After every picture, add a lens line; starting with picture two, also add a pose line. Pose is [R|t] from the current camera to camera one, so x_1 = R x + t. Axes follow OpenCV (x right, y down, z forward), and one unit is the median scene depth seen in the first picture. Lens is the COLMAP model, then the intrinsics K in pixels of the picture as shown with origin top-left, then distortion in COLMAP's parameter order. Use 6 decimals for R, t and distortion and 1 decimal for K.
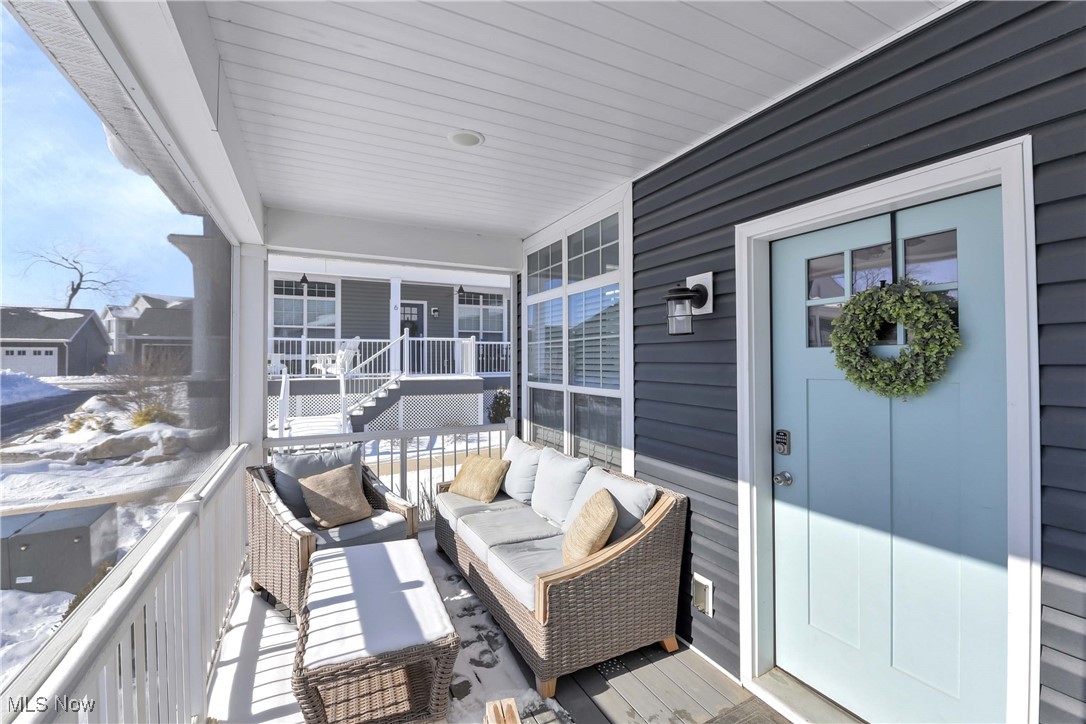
lens RADIAL K [[496.4, 0, 536.5], [0, 496.4, 357.4], [0, 0, 1]] dist [0.010938, 0.000964]
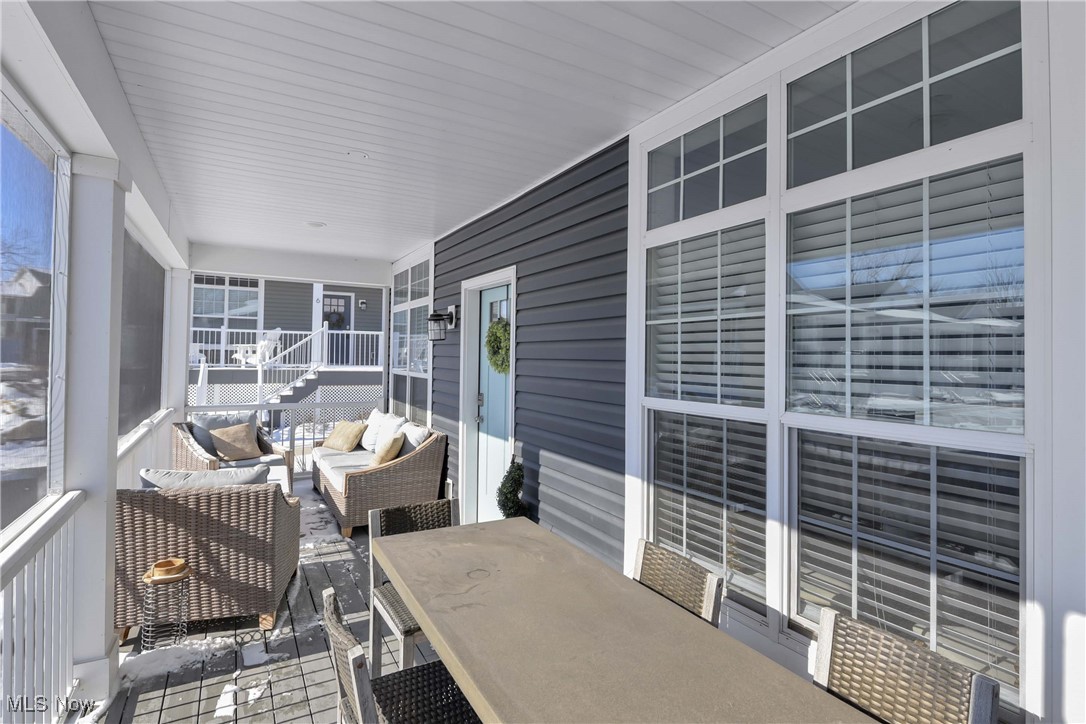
lens RADIAL K [[533.2, 0, 527.8], [0, 533.2, 345.9], [0, 0, 1]] dist [0.014136, -0.001050]
pose [[0.997048, 0.018697, 0.074467, 0.083667], [-0.017885, 0.999773, -0.011547, -0.001705], [-0.074666, 0.010181, 0.997157, -0.161958]]
